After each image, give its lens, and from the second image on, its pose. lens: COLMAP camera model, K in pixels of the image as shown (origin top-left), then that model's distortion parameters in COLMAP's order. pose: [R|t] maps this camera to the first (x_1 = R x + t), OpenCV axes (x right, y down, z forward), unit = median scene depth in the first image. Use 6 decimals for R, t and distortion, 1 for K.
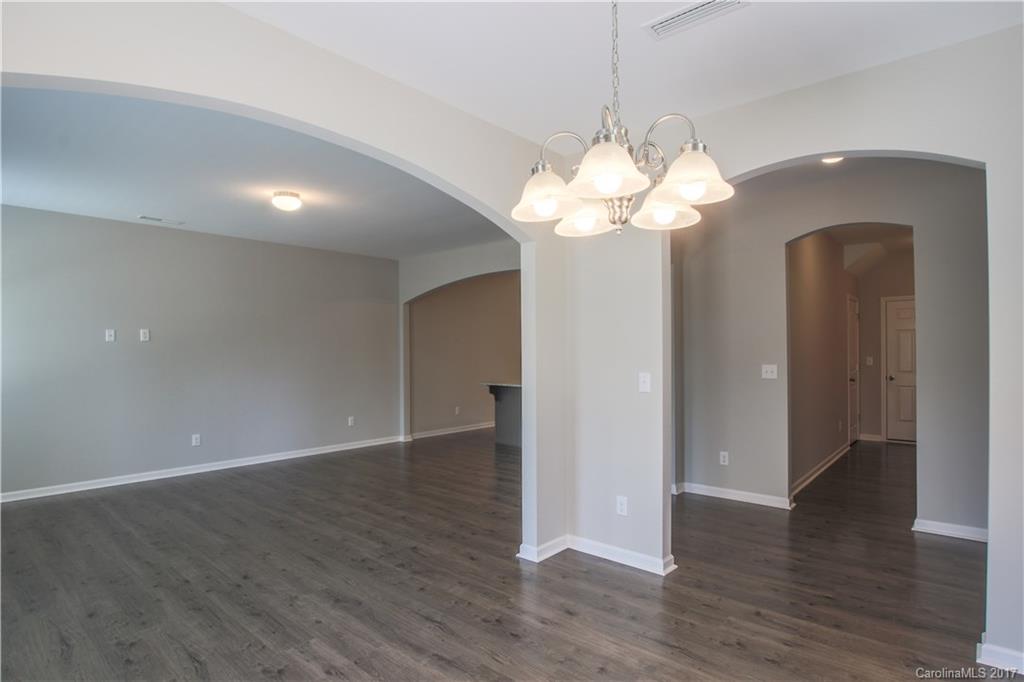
lens RADIAL K [[532.2, 0, 504.8], [0, 532.2, 360.8], [0, 0, 1]] dist [-0.038045, 0.006257]
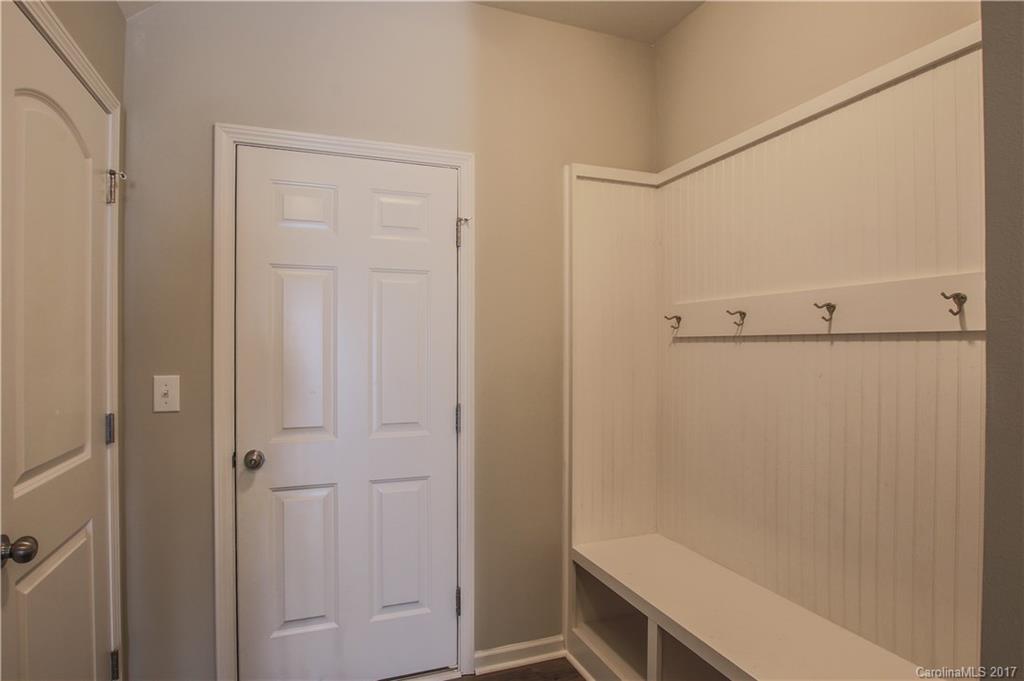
lens RADIAL K [[532.2, 0, 509.2], [0, 532.2, 342.0], [0, 0, 1]] dist [-0.038045, 0.006257]
pose [[0.443142, 0.019035, 0.896249, 0.567008], [0.003864, 0.999725, -0.023143, -0.016027], [-0.896443, 0.013719, 0.442946, 0.776288]]
